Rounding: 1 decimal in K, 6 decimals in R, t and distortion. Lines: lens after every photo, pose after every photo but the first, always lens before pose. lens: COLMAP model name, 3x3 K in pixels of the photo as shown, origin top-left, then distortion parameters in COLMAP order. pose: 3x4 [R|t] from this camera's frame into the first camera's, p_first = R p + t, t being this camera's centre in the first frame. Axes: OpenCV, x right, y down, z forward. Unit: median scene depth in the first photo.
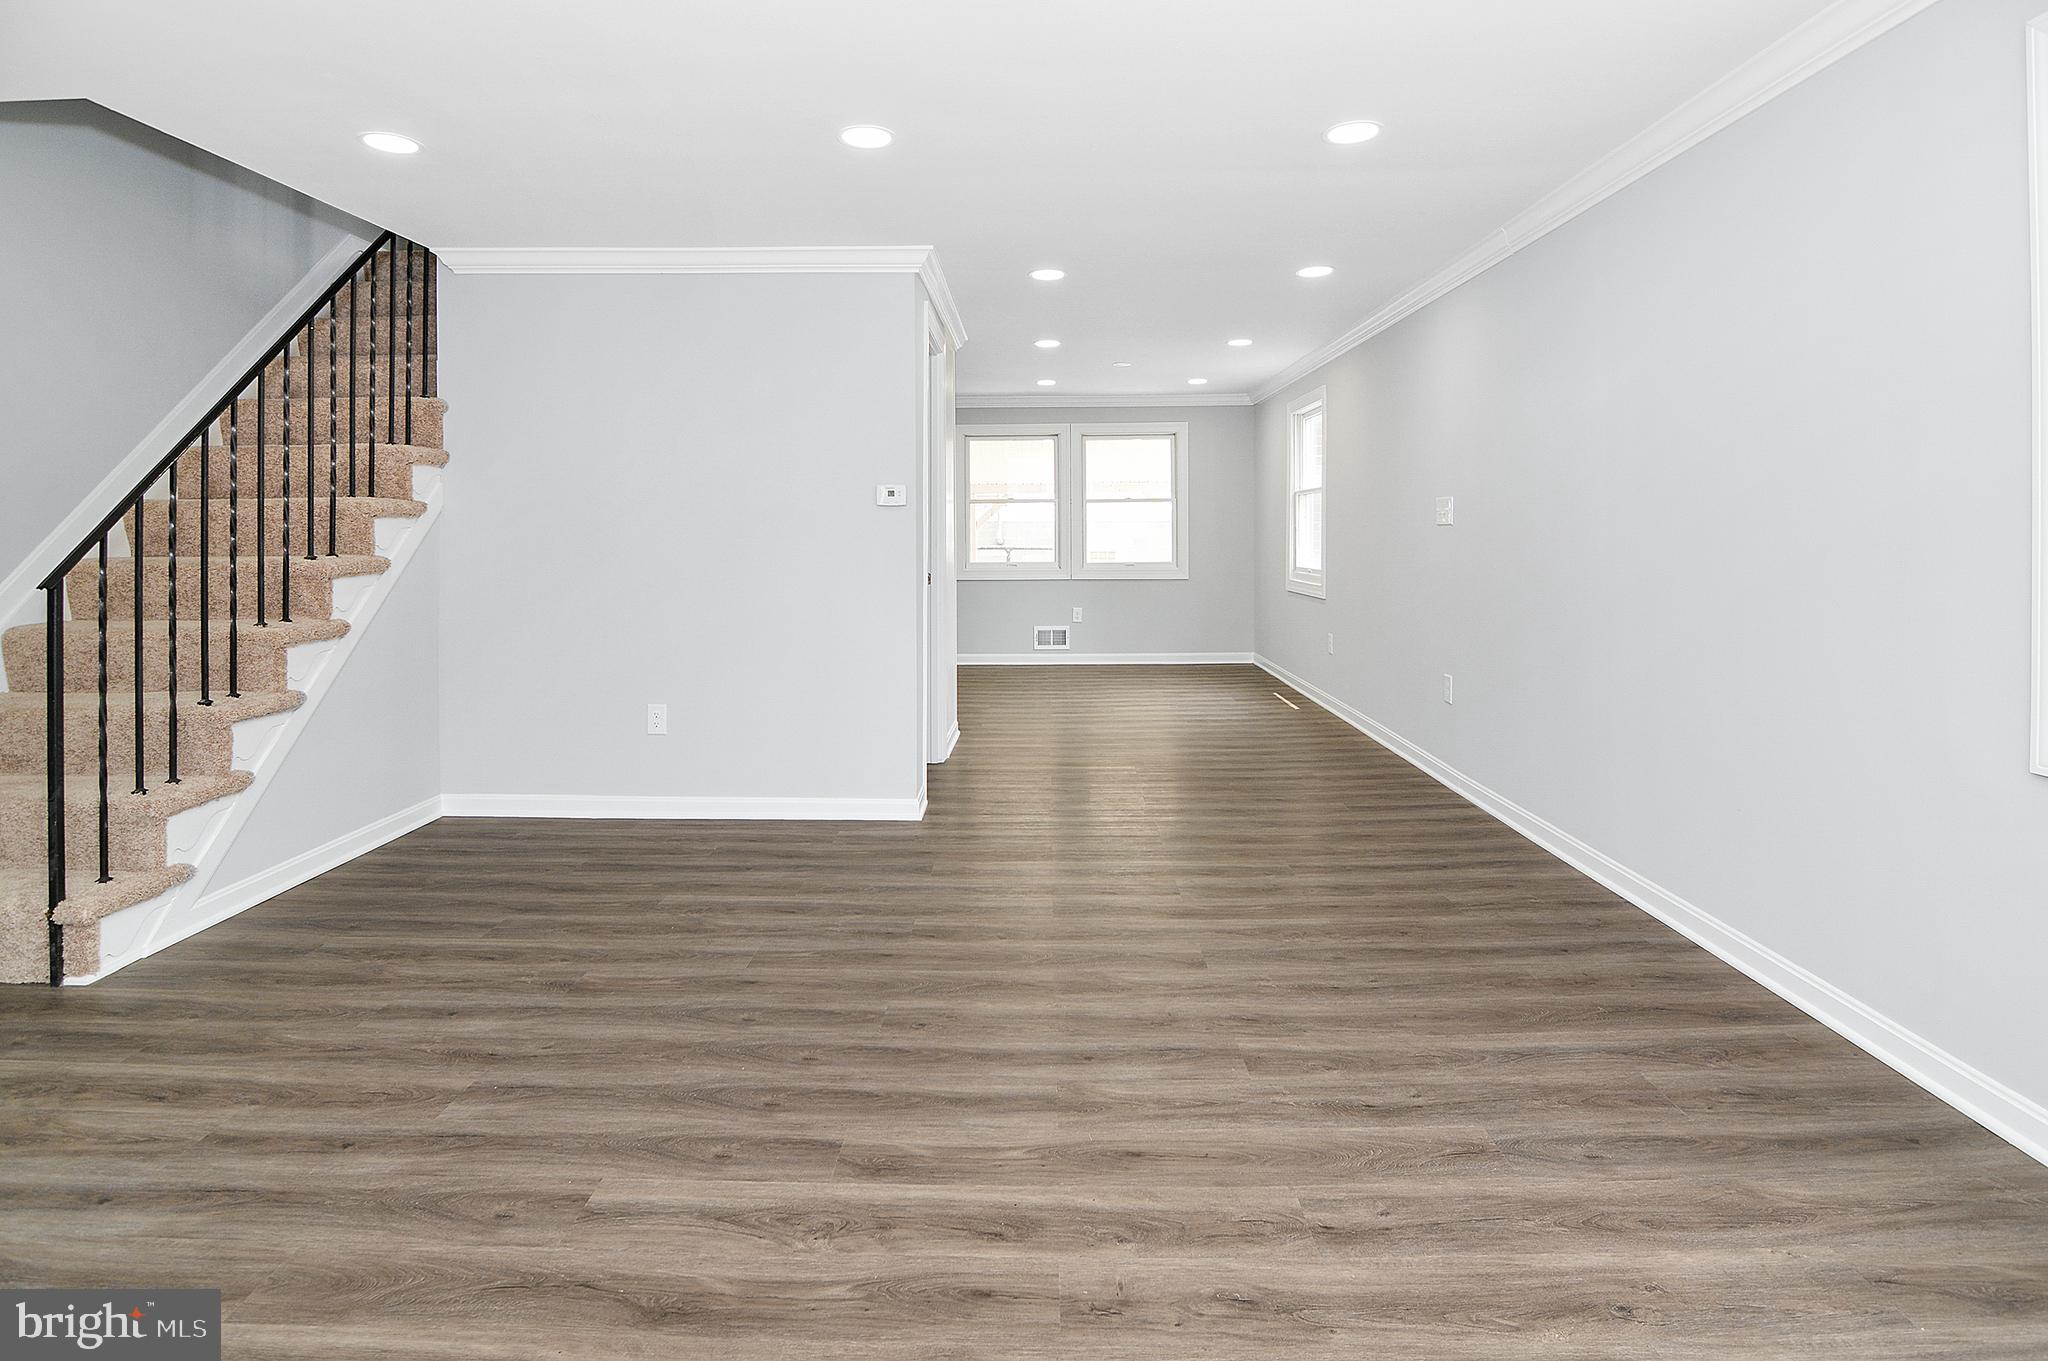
lens RADIAL K [[1034.5, 0, 1007.6], [0, 1034.5, 560.9], [0, 0, 1]] dist [-0.007539, -0.006947]
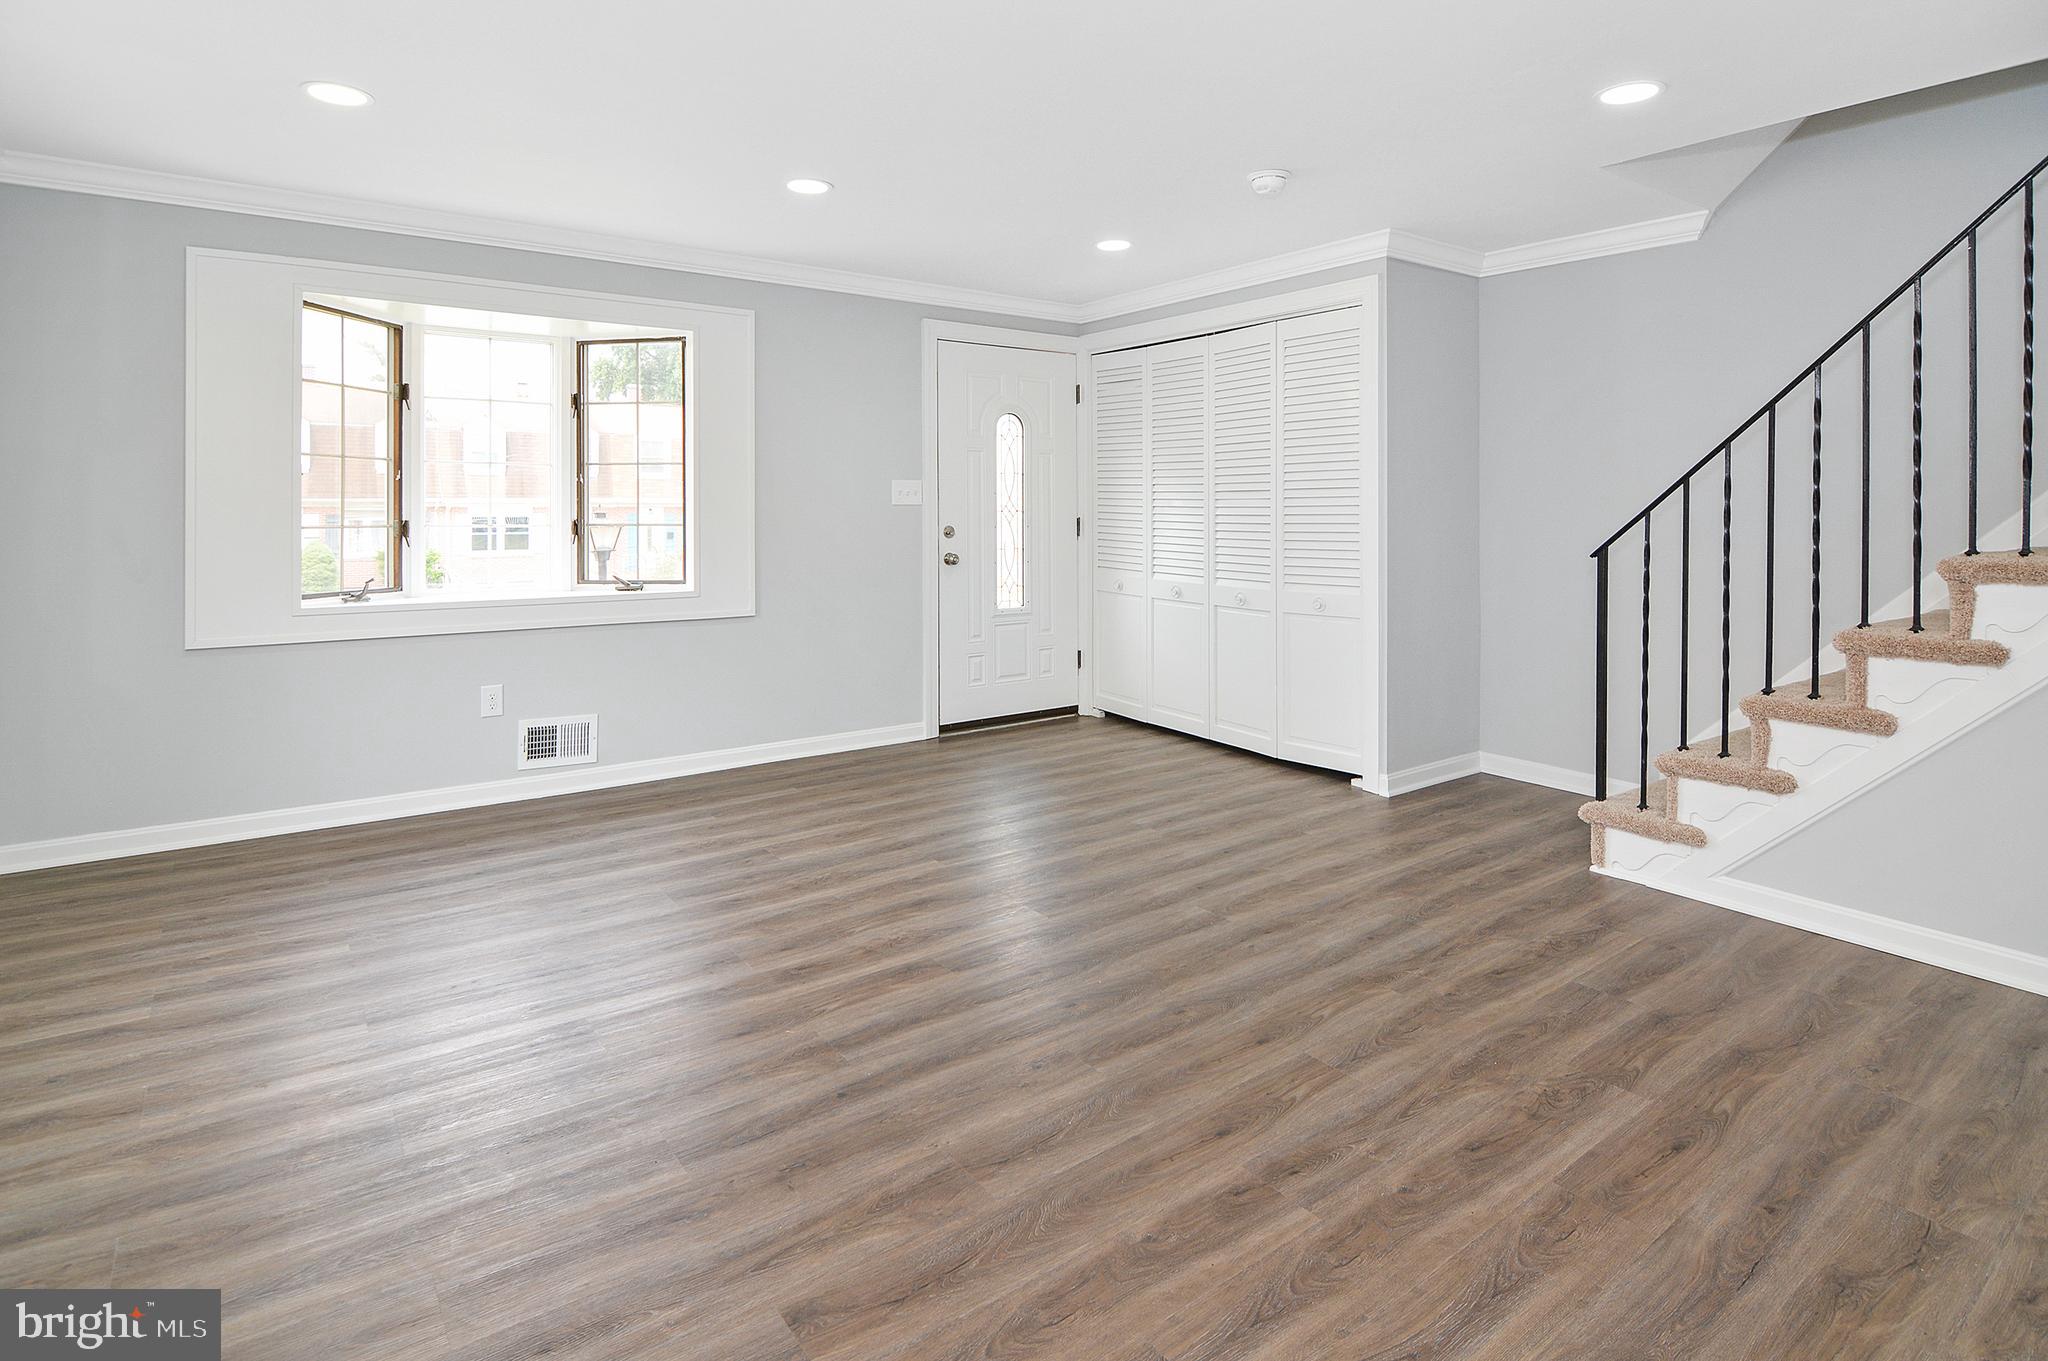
lens RADIAL K [[1048.2, 0, 1018.8], [0, 1048.2, 522.7], [0, 0, 1]] dist [-0.004168, -0.007143]
pose [[-0.787331, 0.014492, -0.616360, 0.409458], [-0.017719, 0.998779, 0.046117, -0.057423], [0.616276, 0.047231, -0.786113, 1.419366]]
